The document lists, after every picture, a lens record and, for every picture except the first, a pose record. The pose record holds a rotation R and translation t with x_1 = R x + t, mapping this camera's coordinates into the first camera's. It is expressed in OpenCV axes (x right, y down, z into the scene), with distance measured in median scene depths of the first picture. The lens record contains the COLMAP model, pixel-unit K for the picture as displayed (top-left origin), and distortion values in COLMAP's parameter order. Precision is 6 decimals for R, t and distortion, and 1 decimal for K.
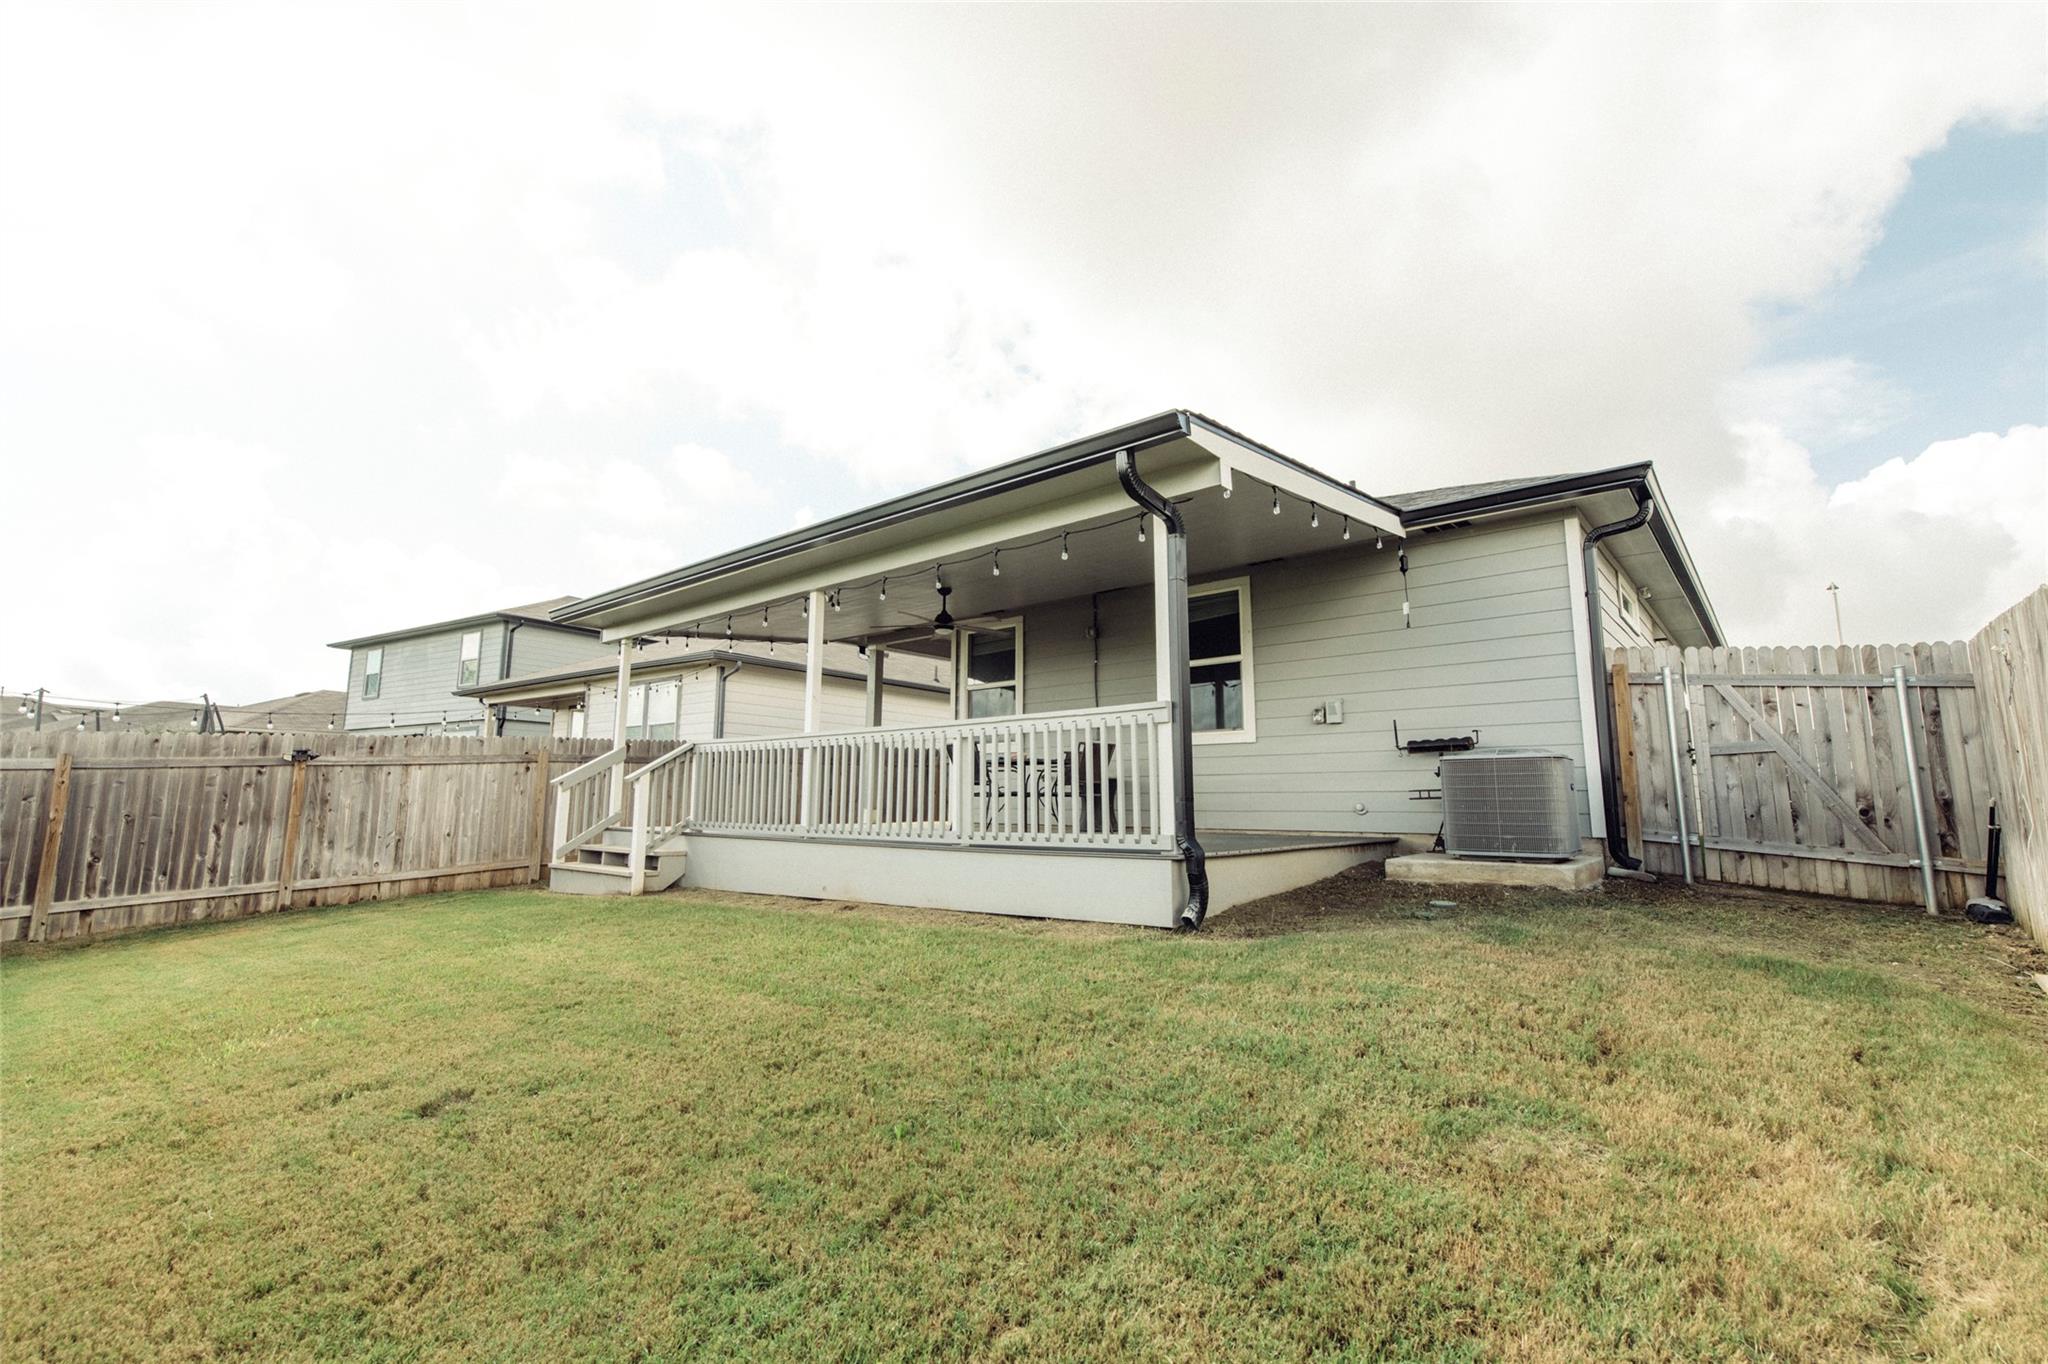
lens RADIAL K [[888.5, 0, 1024.0], [0, 888.5, 682.0], [0, 0, 1]] dist [0.002496, 0.000281]
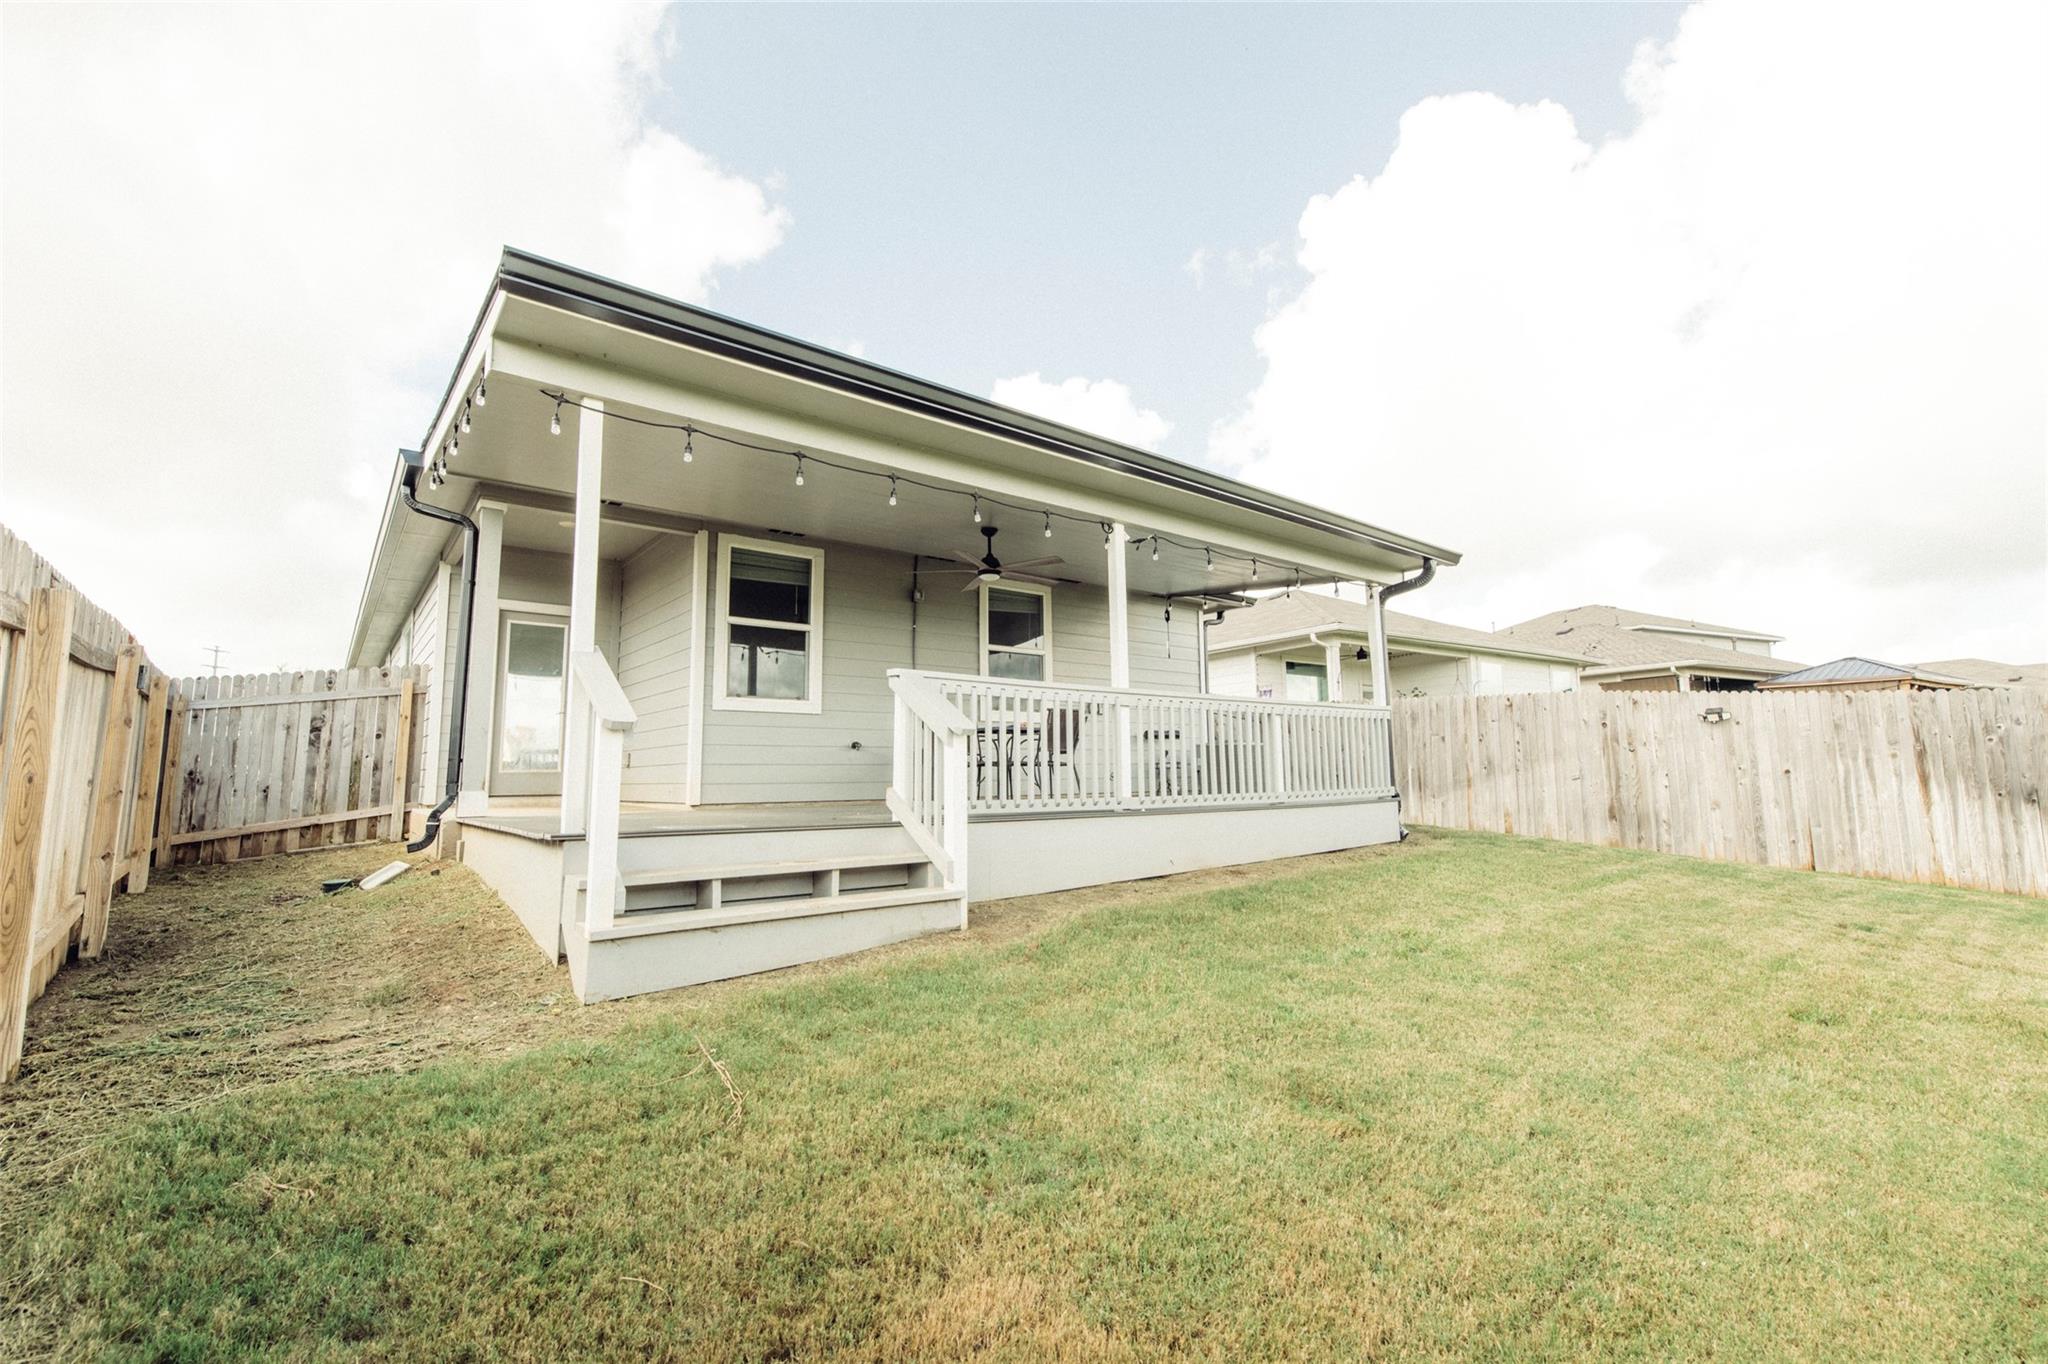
lens RADIAL K [[860.7, 0, 1012.5], [0, 860.7, 661.8], [0, 0, 1]] dist [0.000799, 0.000053]
pose [[0.186389, 0.122814, 0.974770, -0.805381], [-0.126580, 0.986889, -0.100137, 0.095539], [-0.974288, -0.104721, 0.199491, 0.715156]]
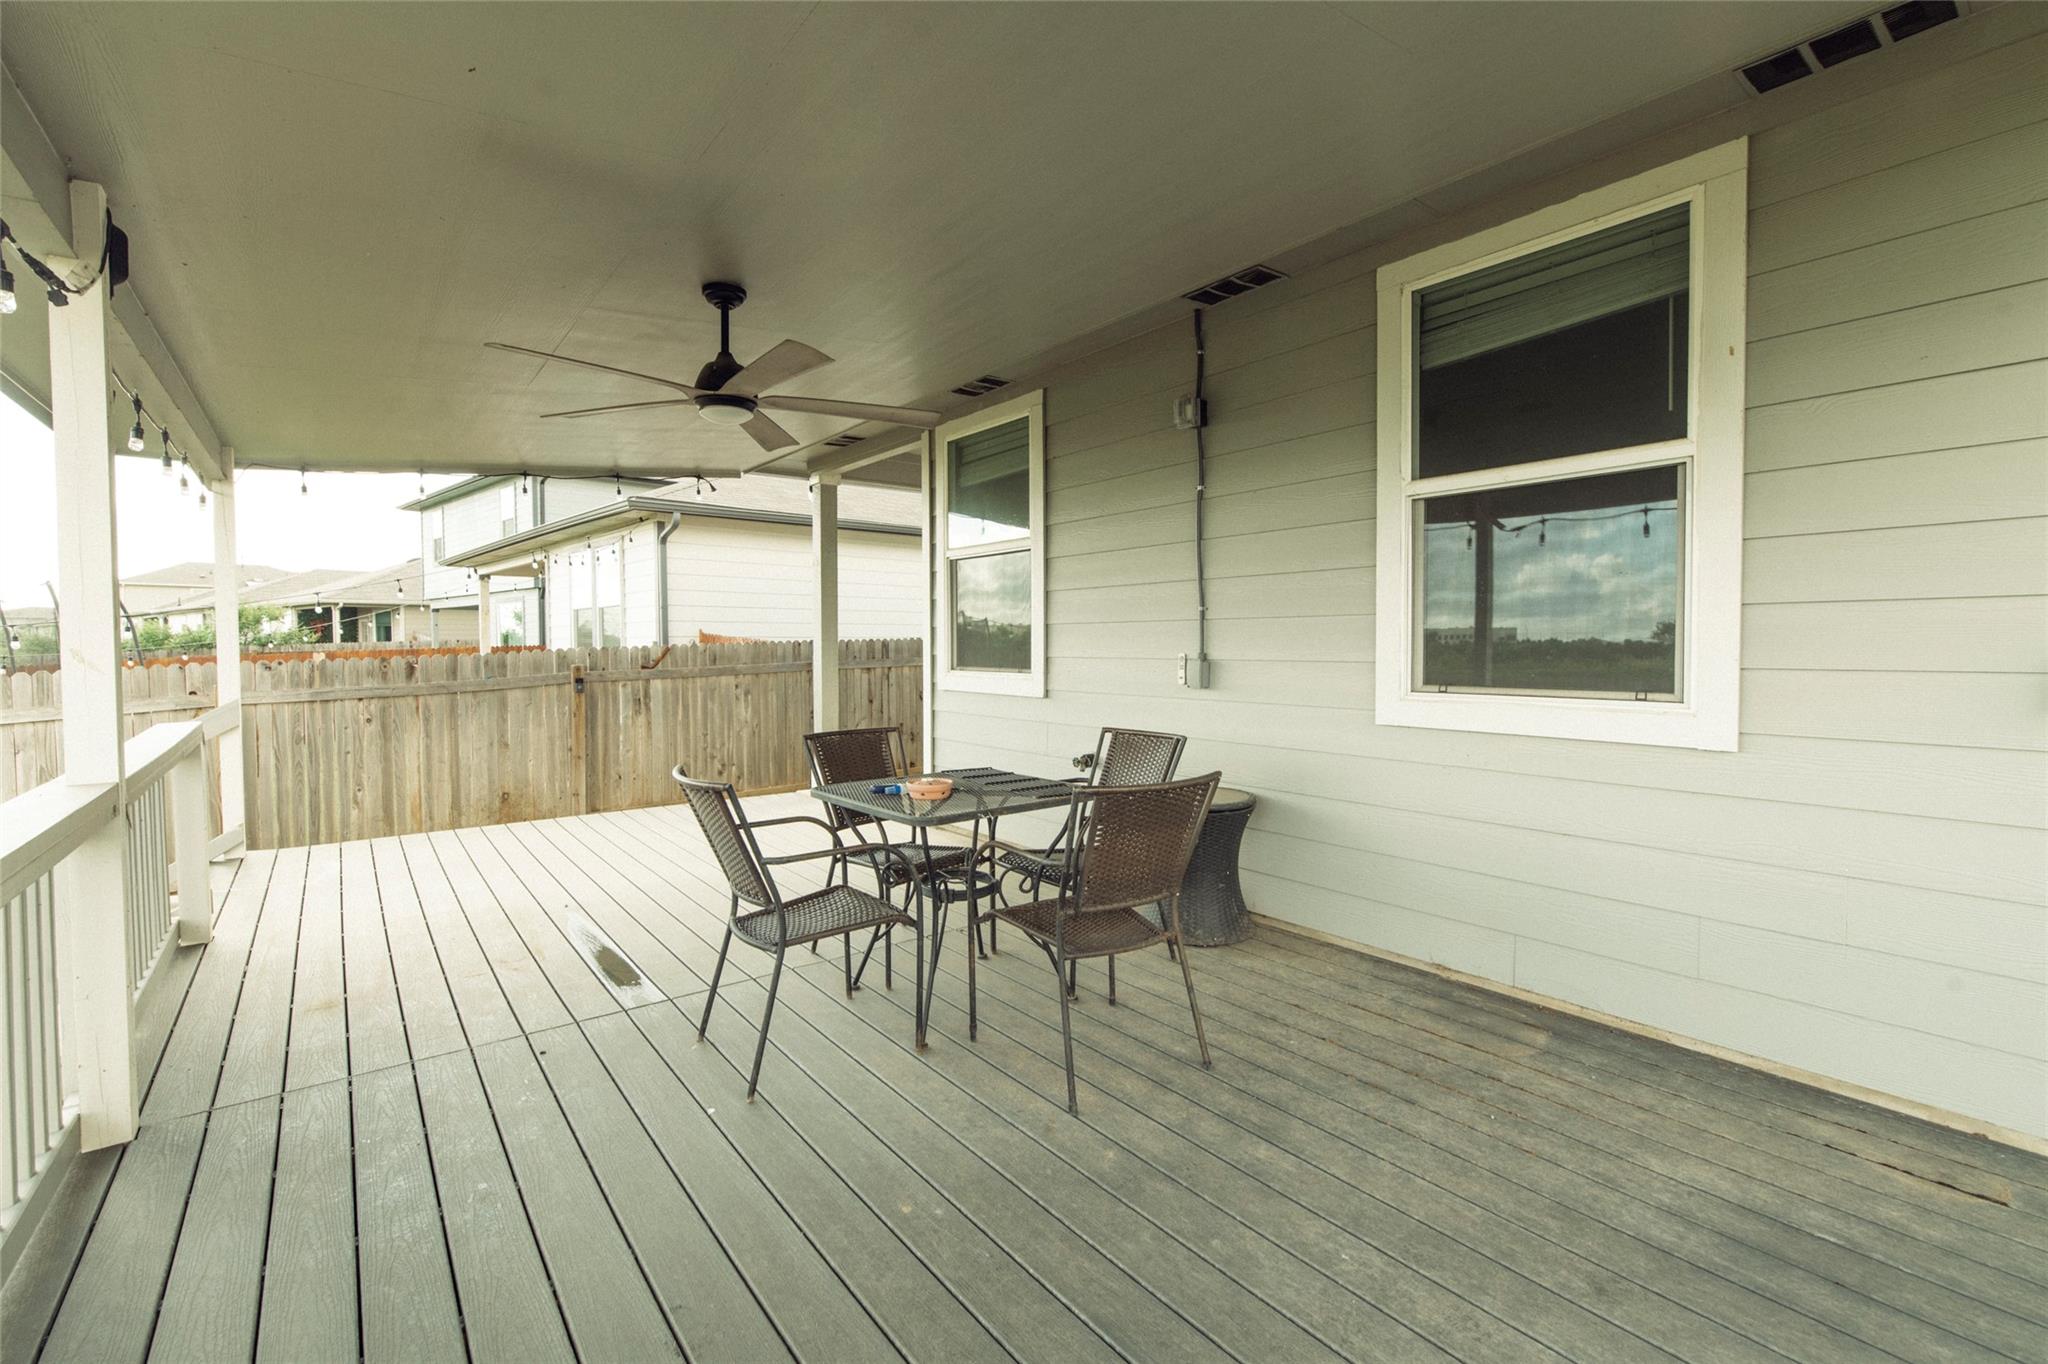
lens RADIAL K [[888.5, 0, 1024.0], [0, 888.5, 682.0], [0, 0, 1]] dist [0.002496, 0.000281]
pose [[0.981609, -0.000530, -0.190903, 0.081056], [0.035227, 0.983326, 0.178404, -0.011230], [0.187625, -0.181848, 0.965261, 0.597164]]
